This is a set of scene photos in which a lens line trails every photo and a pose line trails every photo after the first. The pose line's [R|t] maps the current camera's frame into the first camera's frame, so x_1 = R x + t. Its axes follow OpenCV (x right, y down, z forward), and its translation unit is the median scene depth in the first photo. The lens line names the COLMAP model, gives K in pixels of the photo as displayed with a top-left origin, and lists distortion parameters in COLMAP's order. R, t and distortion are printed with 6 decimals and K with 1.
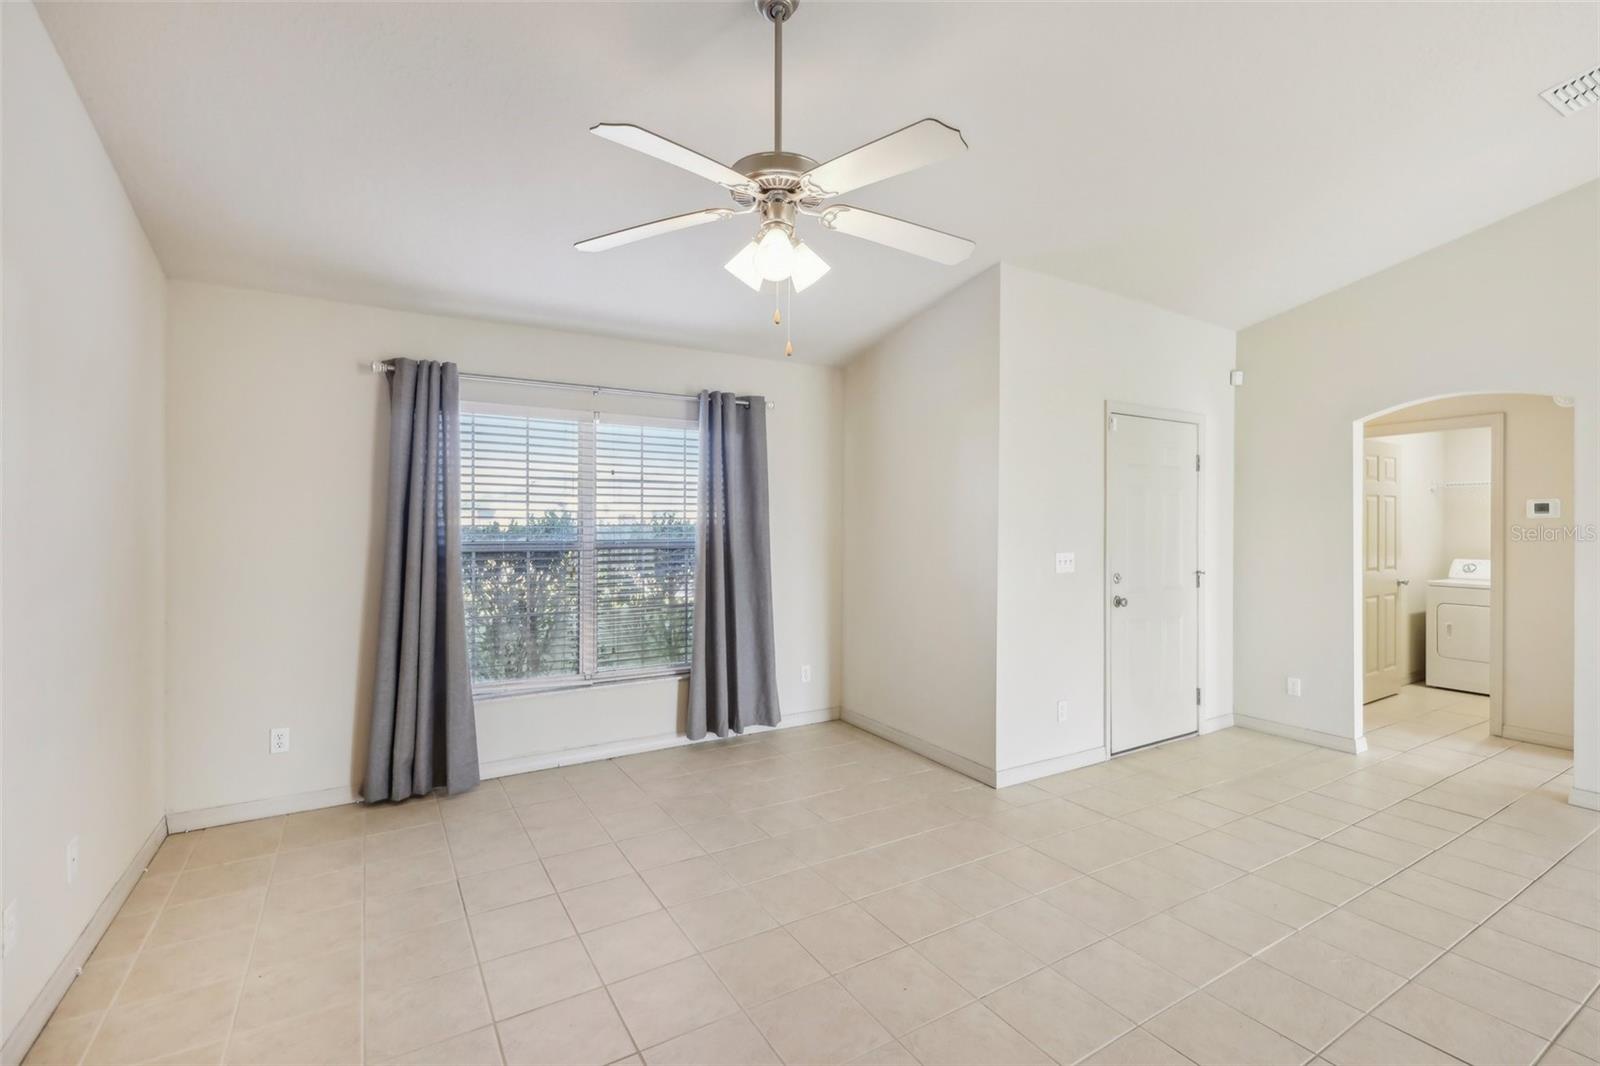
lens RADIAL K [[706.5, 0, 805.1], [0, 706.5, 525.6], [0, 0, 1]] dist [0.000854, -0.000061]
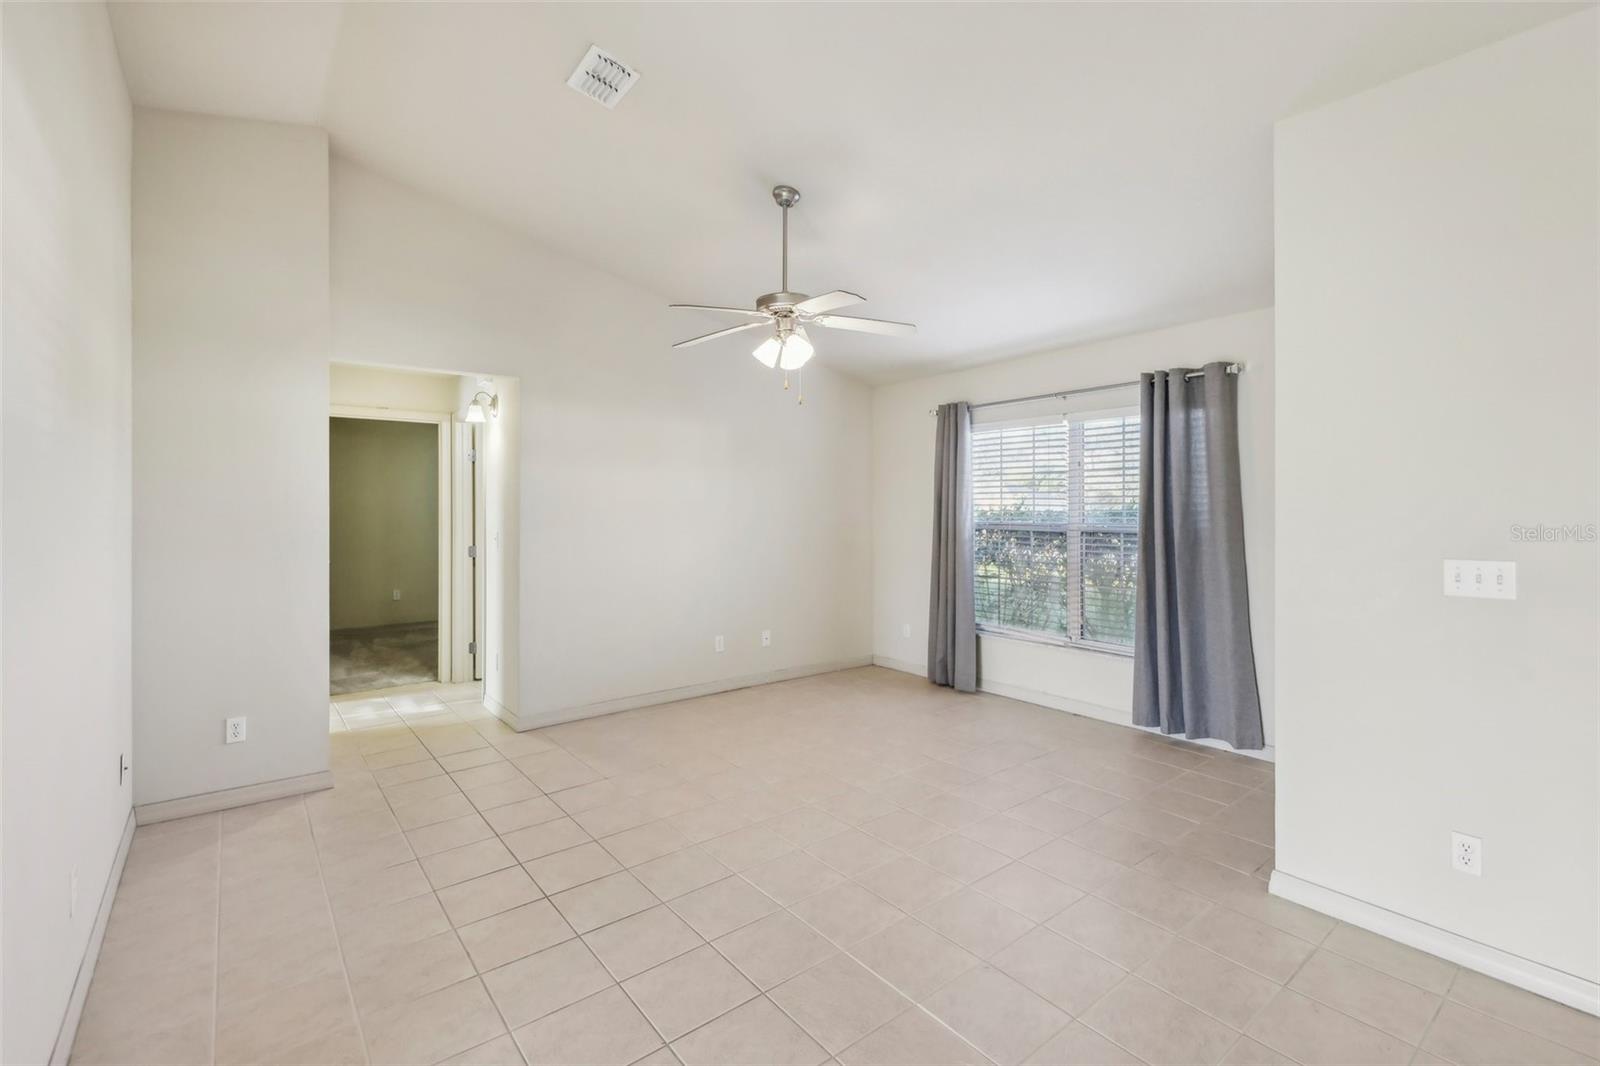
lens RADIAL K [[714.6, 0, 801.3], [0, 714.6, 504.6], [0, 0, 1]] dist [0.002264, 0.000004]
pose [[0.119294, -0.009849, -0.992810, 0.867435], [-0.000614, 0.999950, -0.009994, 0.002117], [0.992859, 0.001802, 0.119282, 0.444260]]
